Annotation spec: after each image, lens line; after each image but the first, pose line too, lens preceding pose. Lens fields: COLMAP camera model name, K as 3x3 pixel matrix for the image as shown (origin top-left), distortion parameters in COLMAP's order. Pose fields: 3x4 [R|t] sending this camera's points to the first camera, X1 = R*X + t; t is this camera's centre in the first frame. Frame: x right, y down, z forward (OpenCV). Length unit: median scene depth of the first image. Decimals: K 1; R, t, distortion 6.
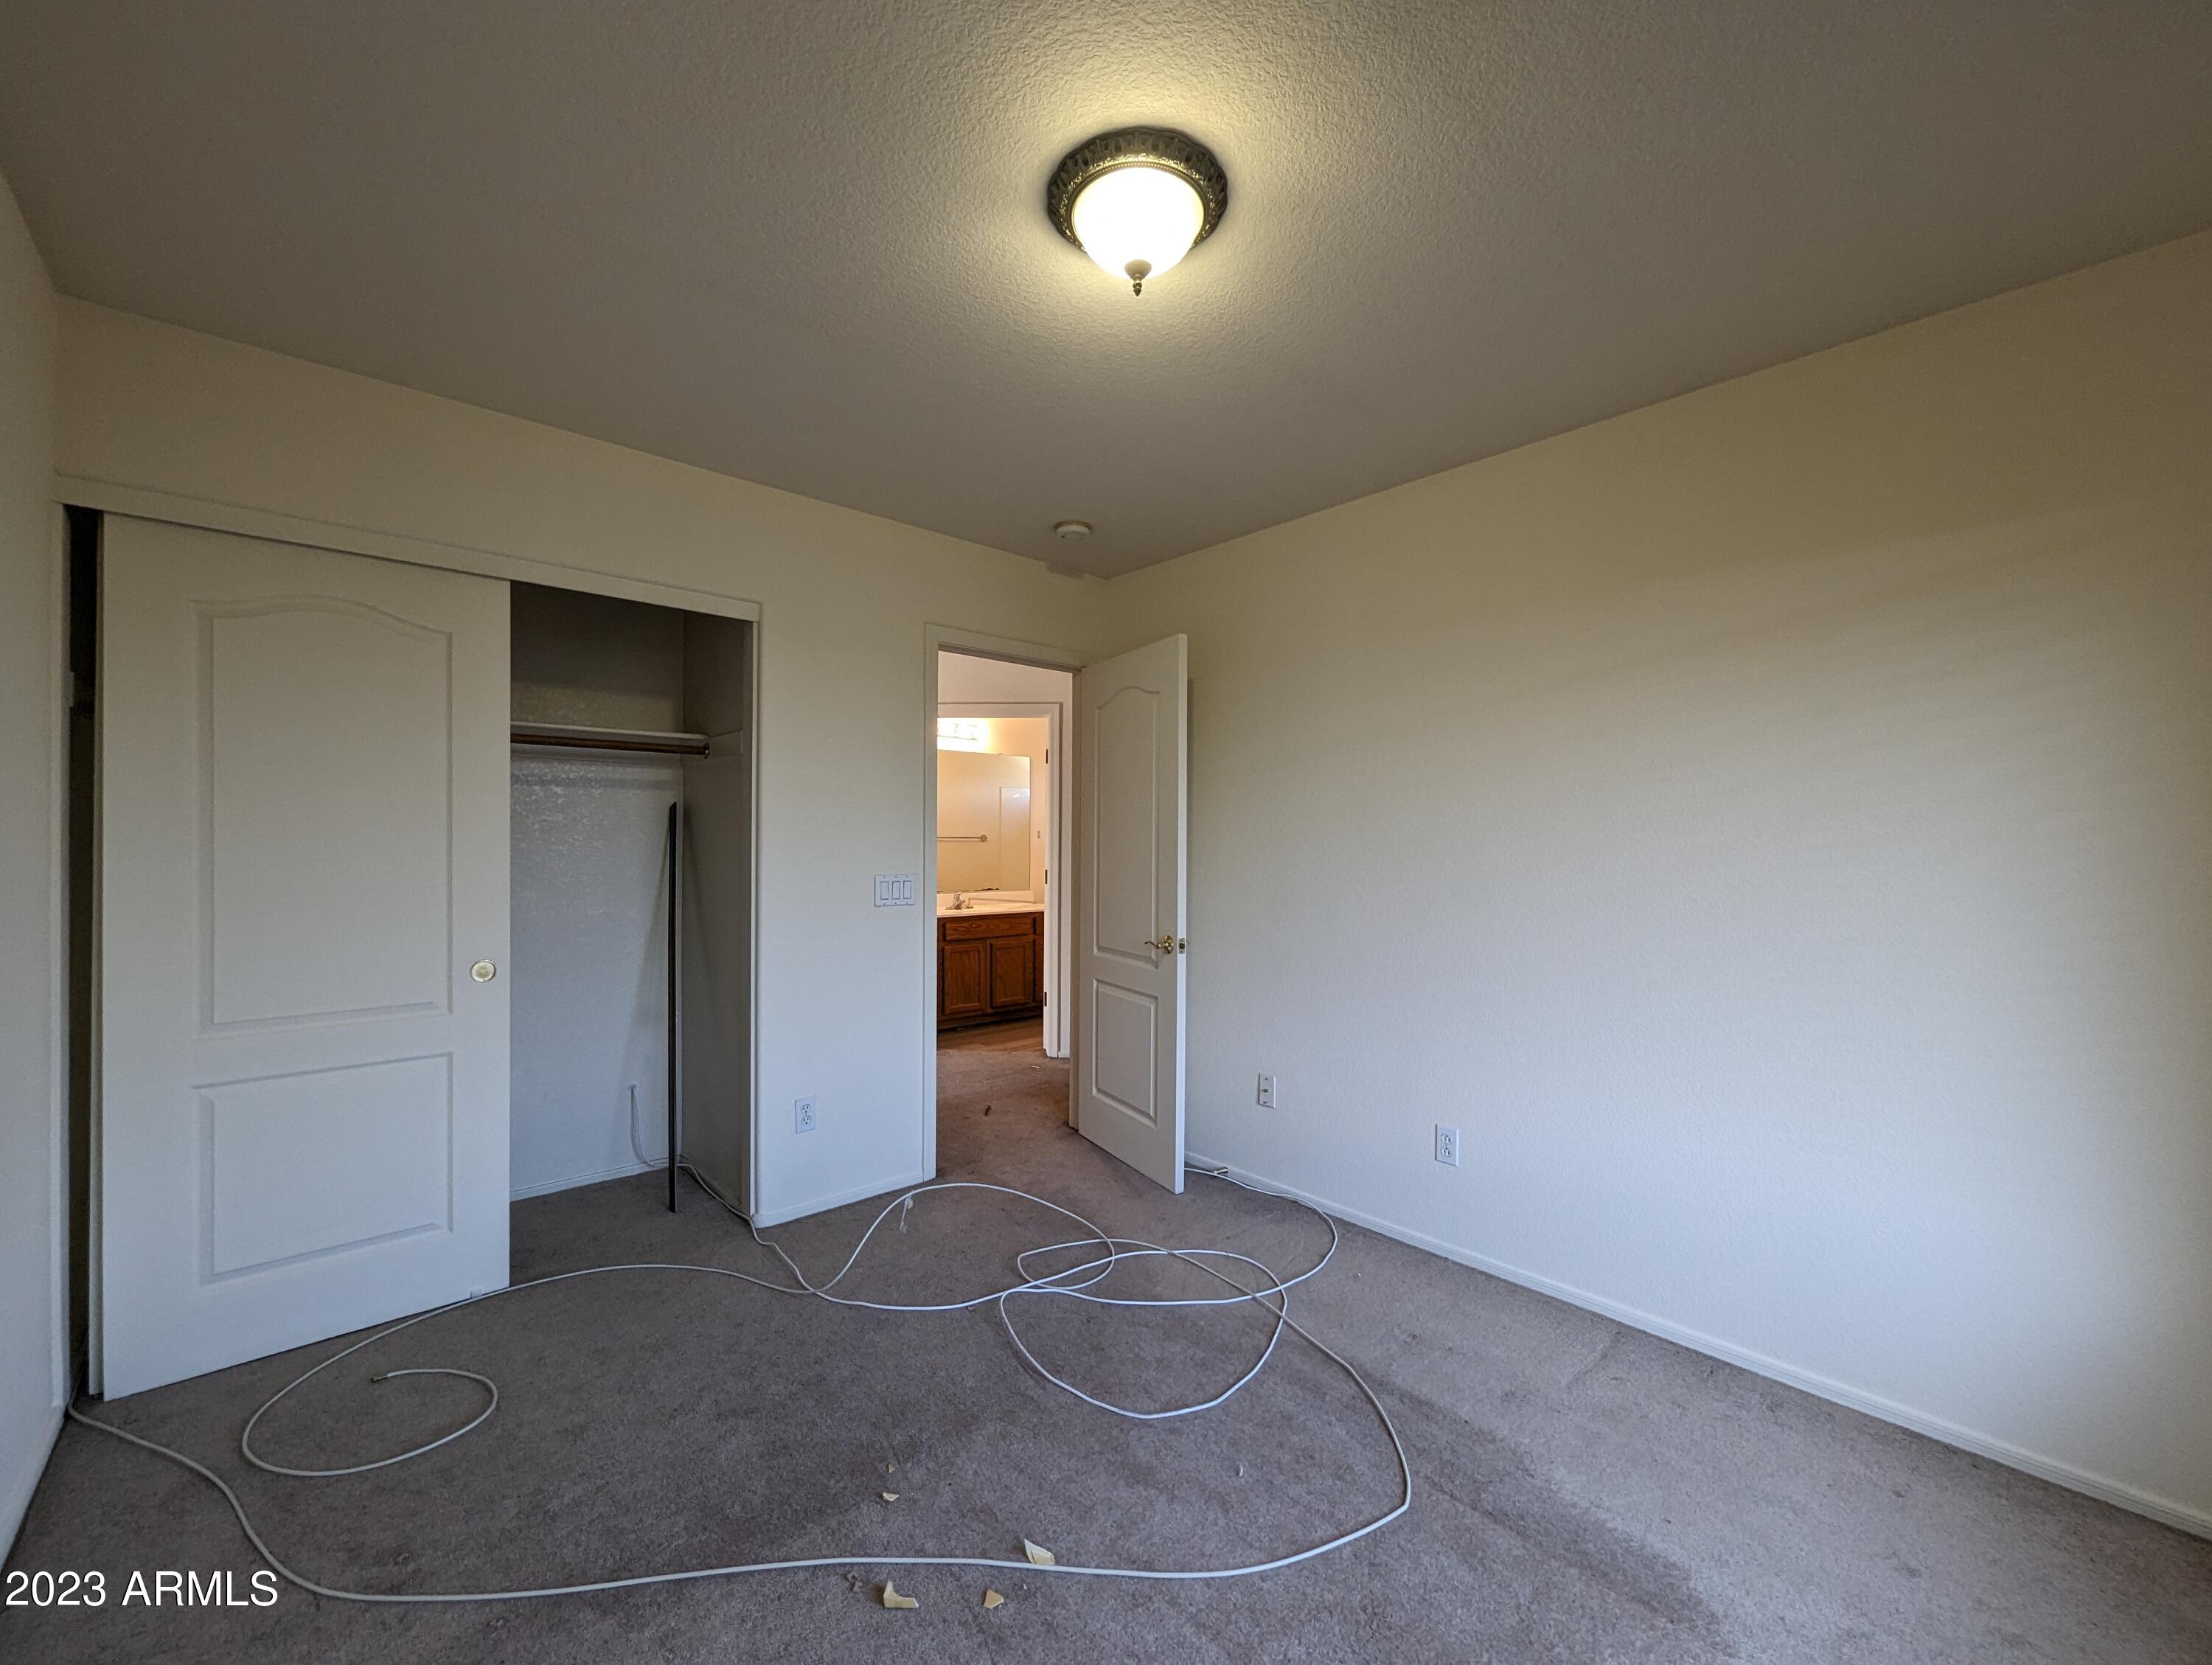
lens RADIAL K [[868.2, 0, 1098.8], [0, 868.2, 844.3], [0, 0, 1]] dist [0.005856, -0.003720]
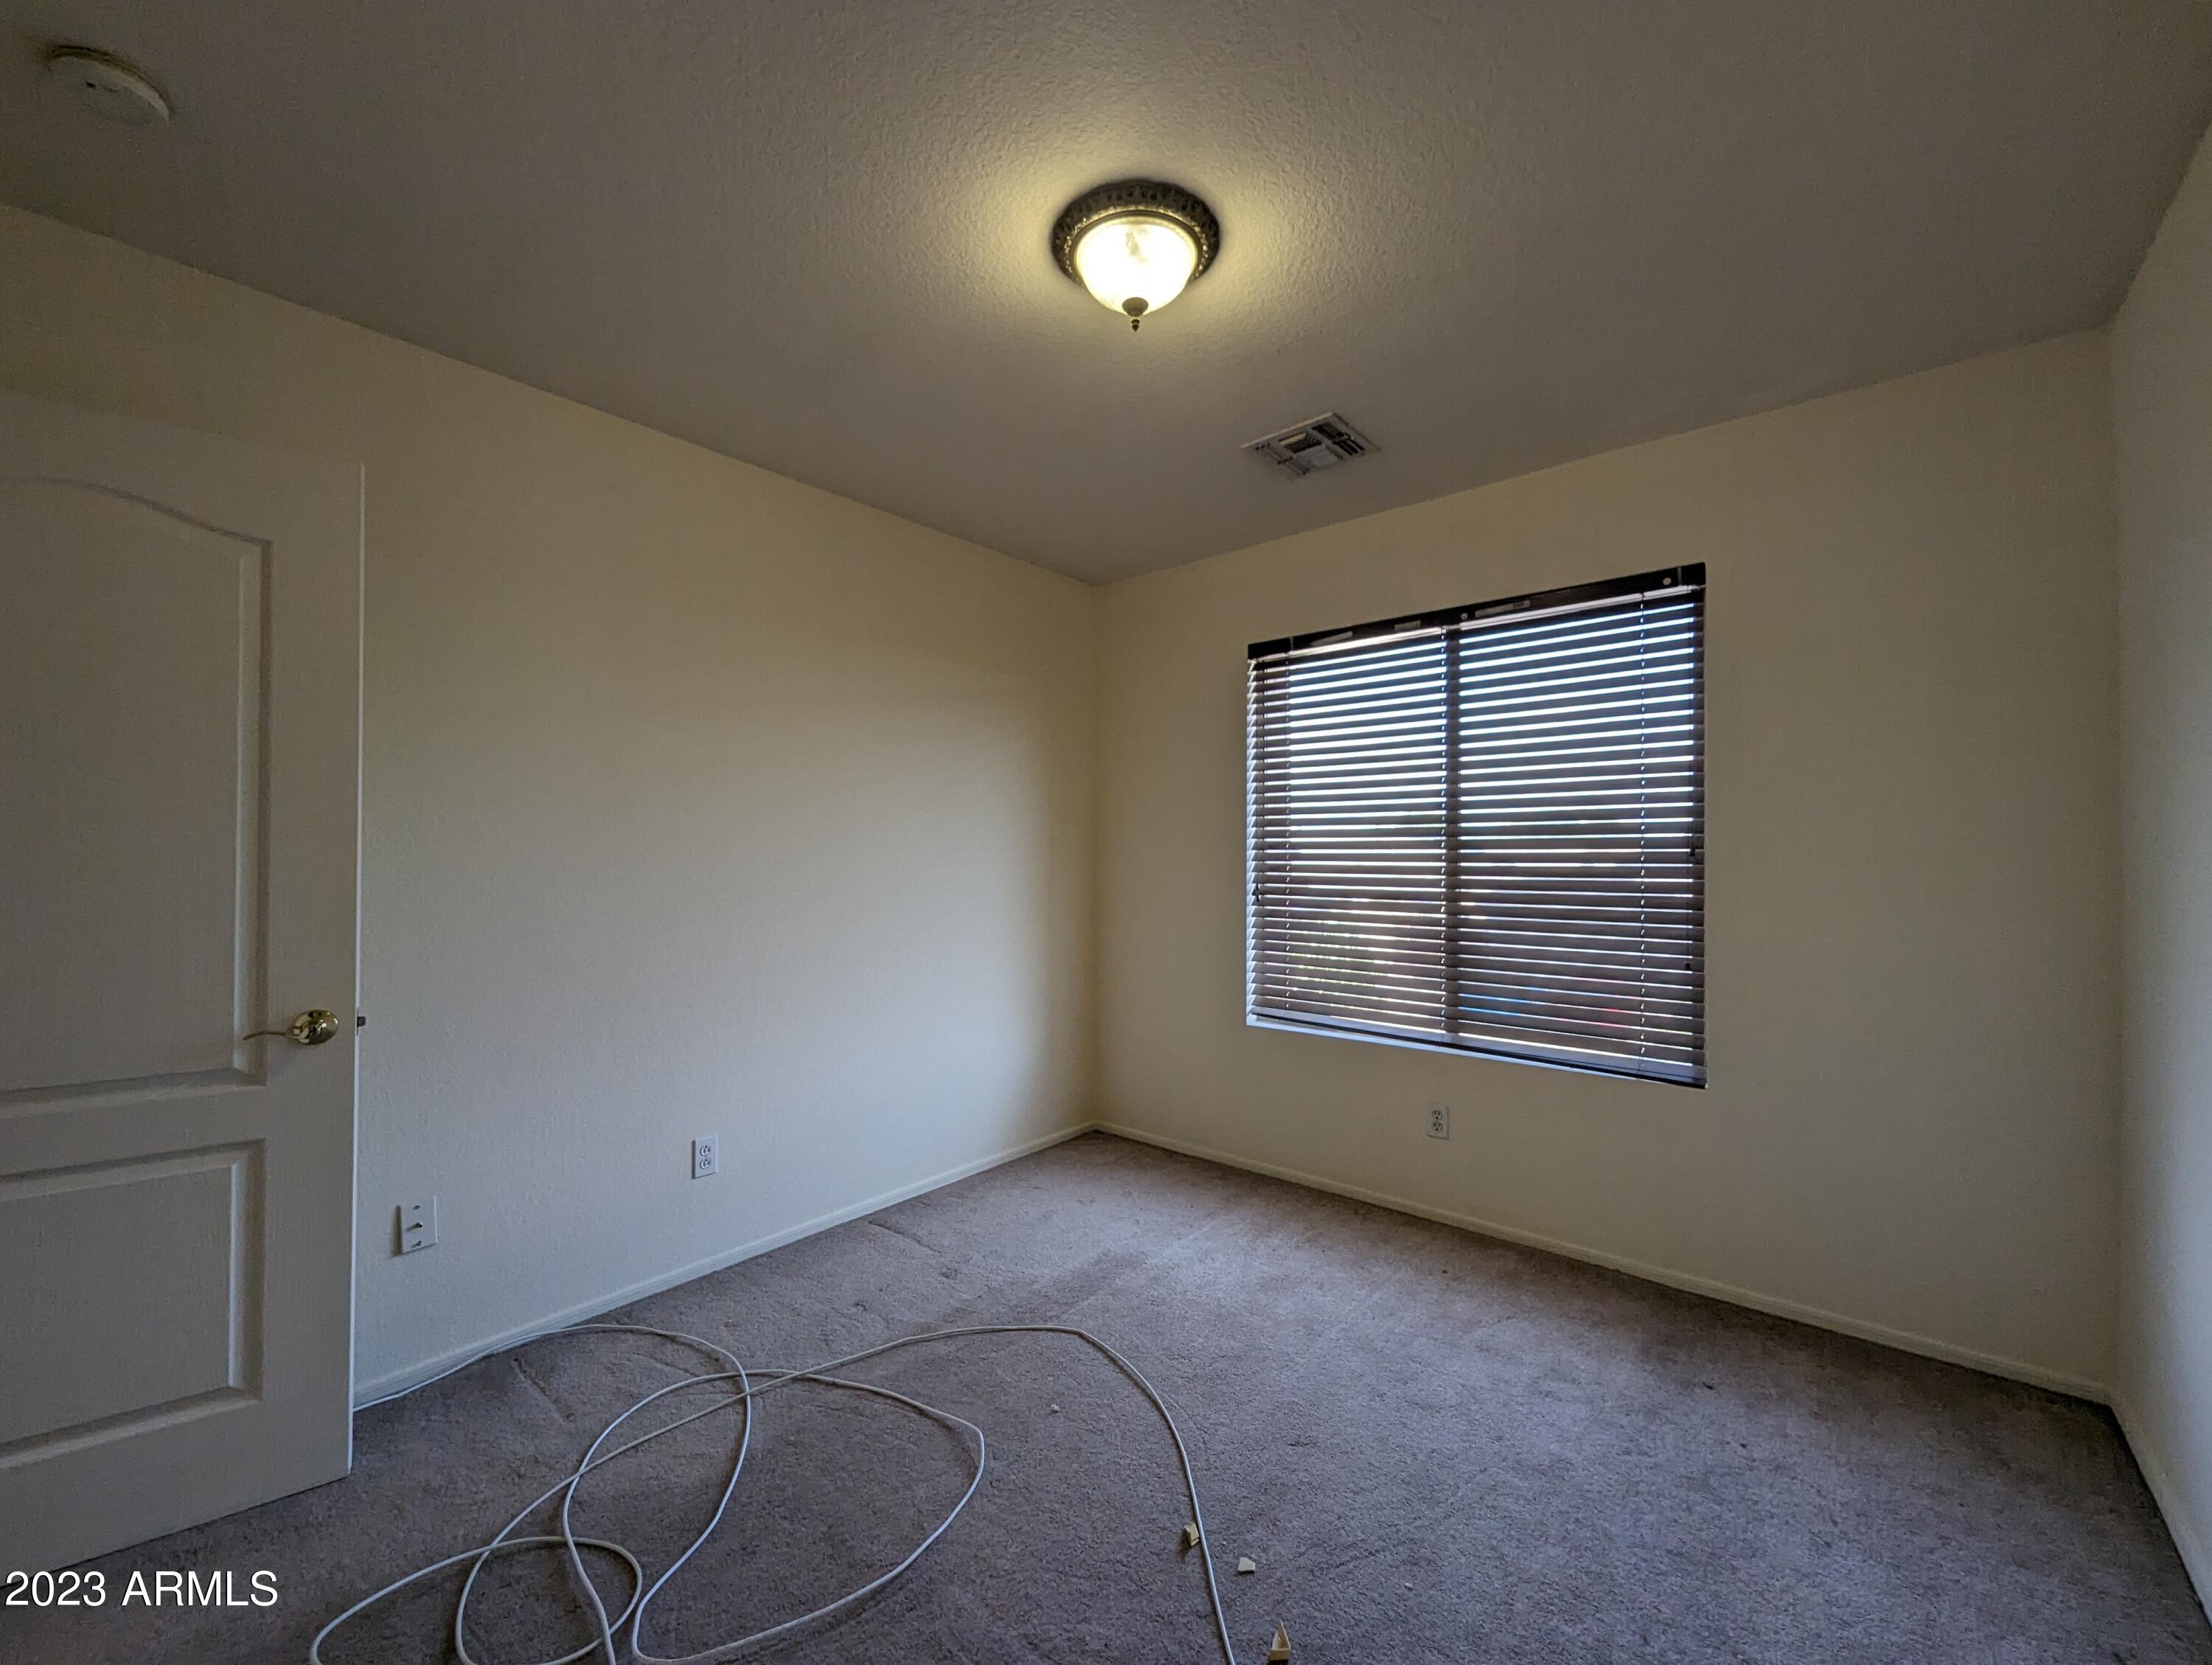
lens RADIAL K [[947.3, 0, 1040.1], [0, 947.3, 830.5], [0, 0, 1]] dist [0.001737, -0.000140]
pose [[-0.127098, 0.009810, 0.991842, -0.680247], [0.000828, 0.999952, -0.009784, 0.000491], [-0.991890, -0.000422, -0.127100, 0.772559]]
